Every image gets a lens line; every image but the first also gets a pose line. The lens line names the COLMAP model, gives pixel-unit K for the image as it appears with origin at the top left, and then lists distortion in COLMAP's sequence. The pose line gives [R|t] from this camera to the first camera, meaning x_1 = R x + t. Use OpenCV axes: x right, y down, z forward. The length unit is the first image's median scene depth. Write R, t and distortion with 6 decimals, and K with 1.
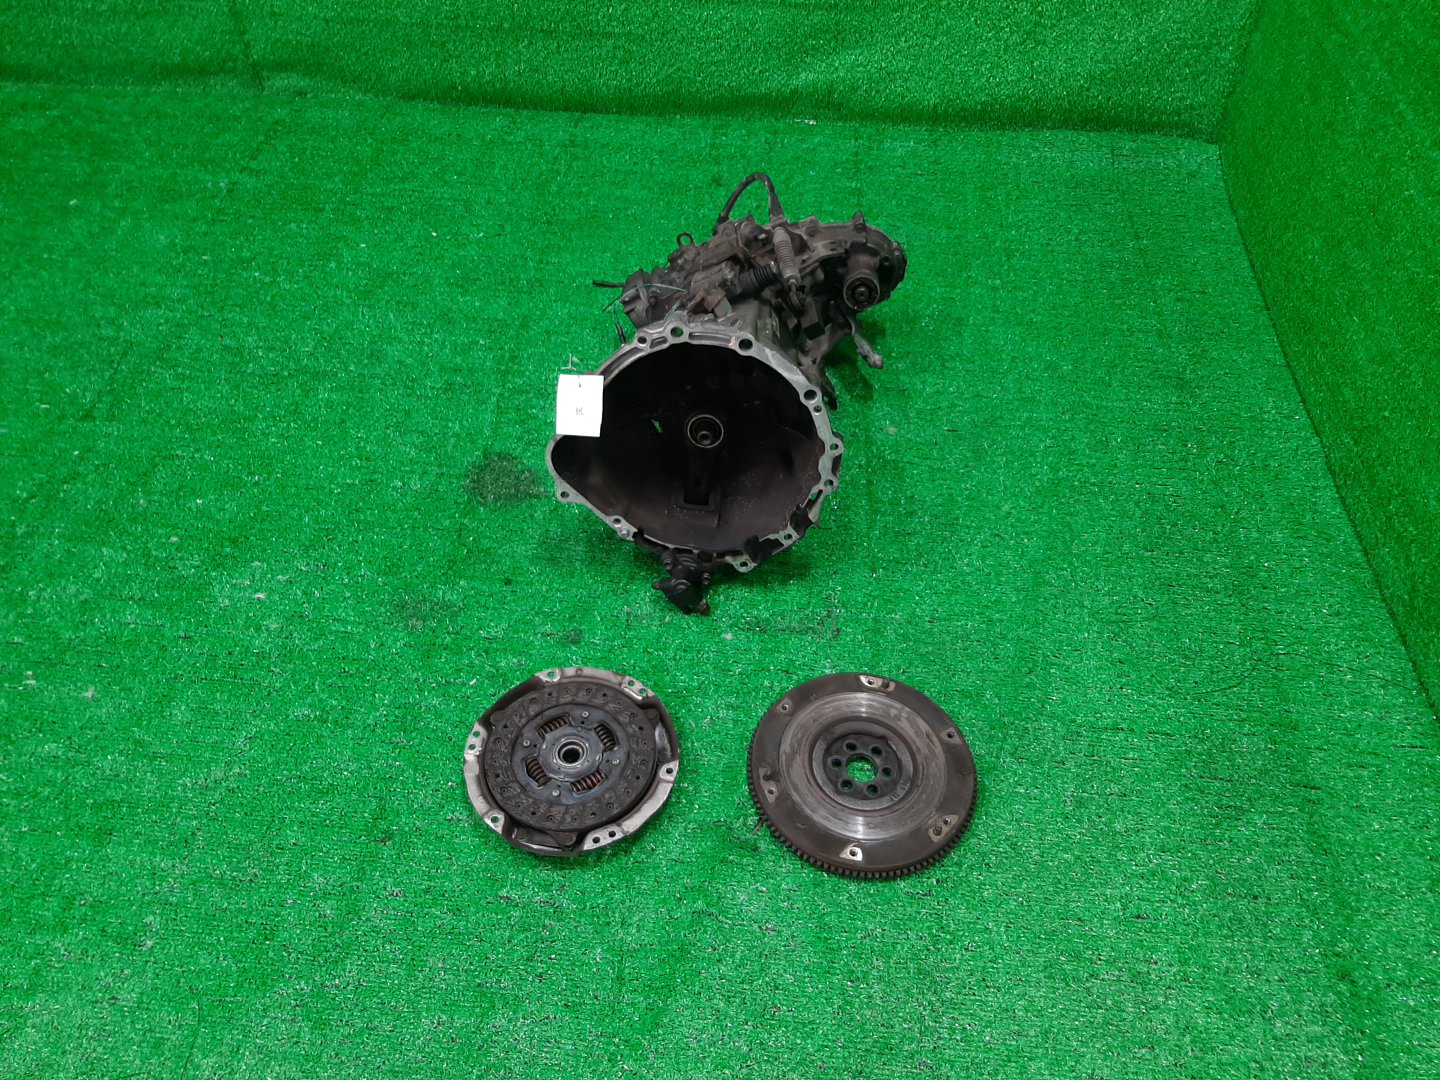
lens RADIAL K [[1115.9, 0, 735.7], [0, 1115.9, 541.7], [0, 0, 1]] dist [0.030390, -0.003415]
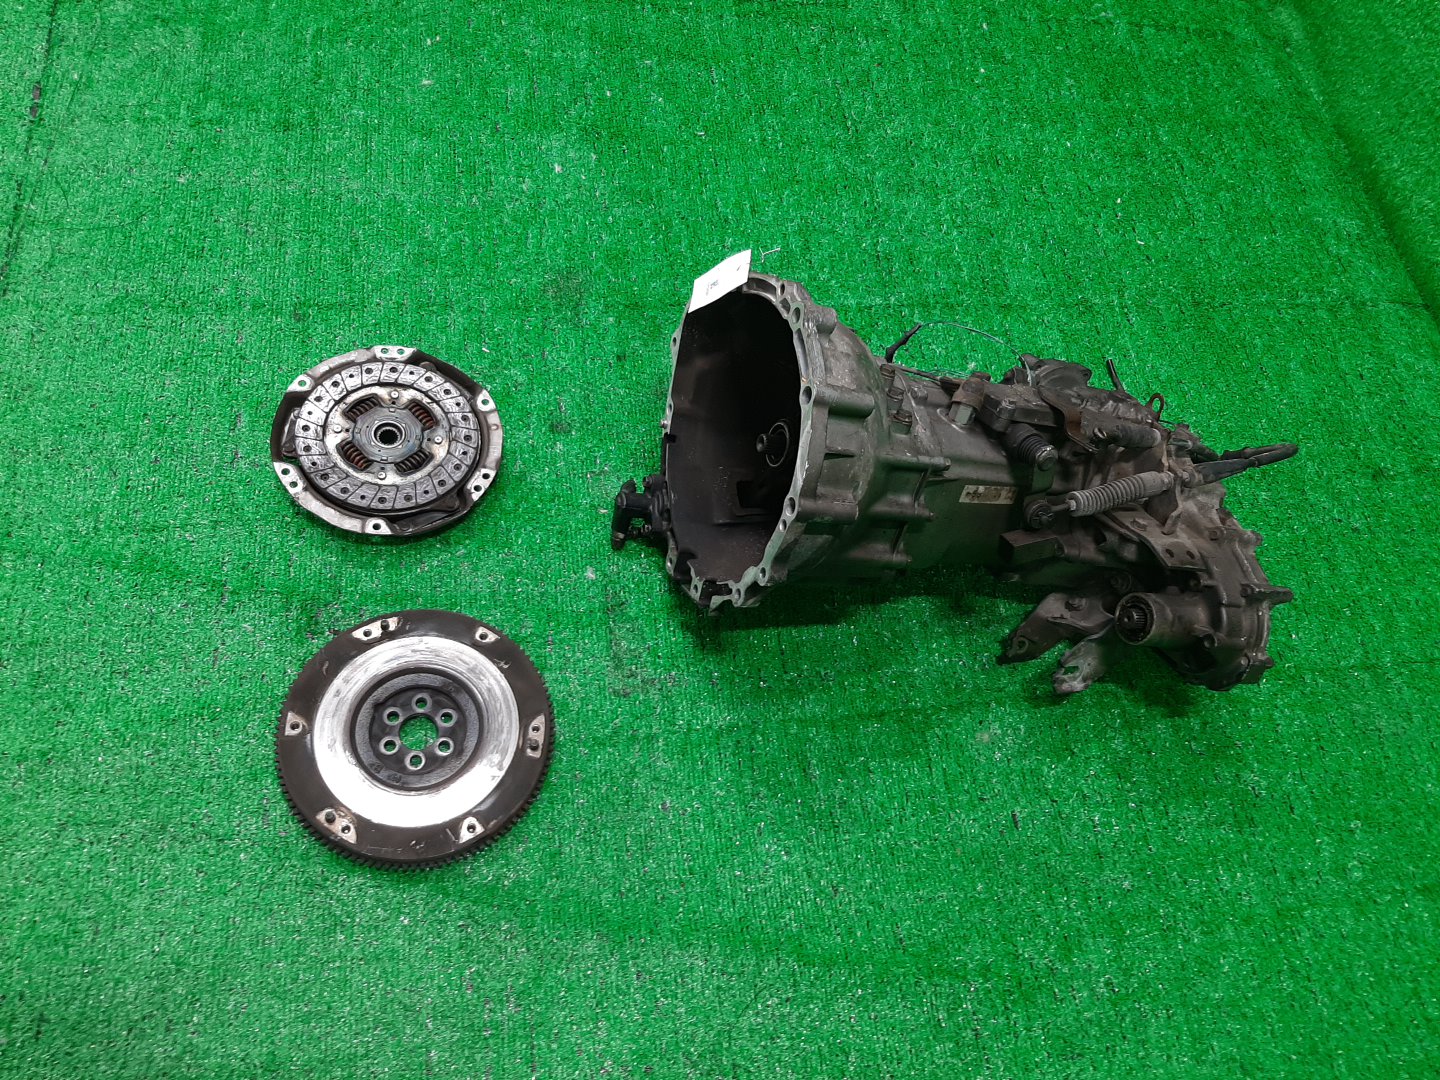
lens RADIAL K [[1115.9, 0, 735.7], [0, 1115.9, 541.7], [0, 0, 1]] dist [0.030390, -0.003415]
pose [[0.219894, 0.865365, -0.450323, 0.407524], [-0.840003, 0.402686, 0.363648, -0.353963], [0.496027, 0.298308, 0.815457, 0.365504]]
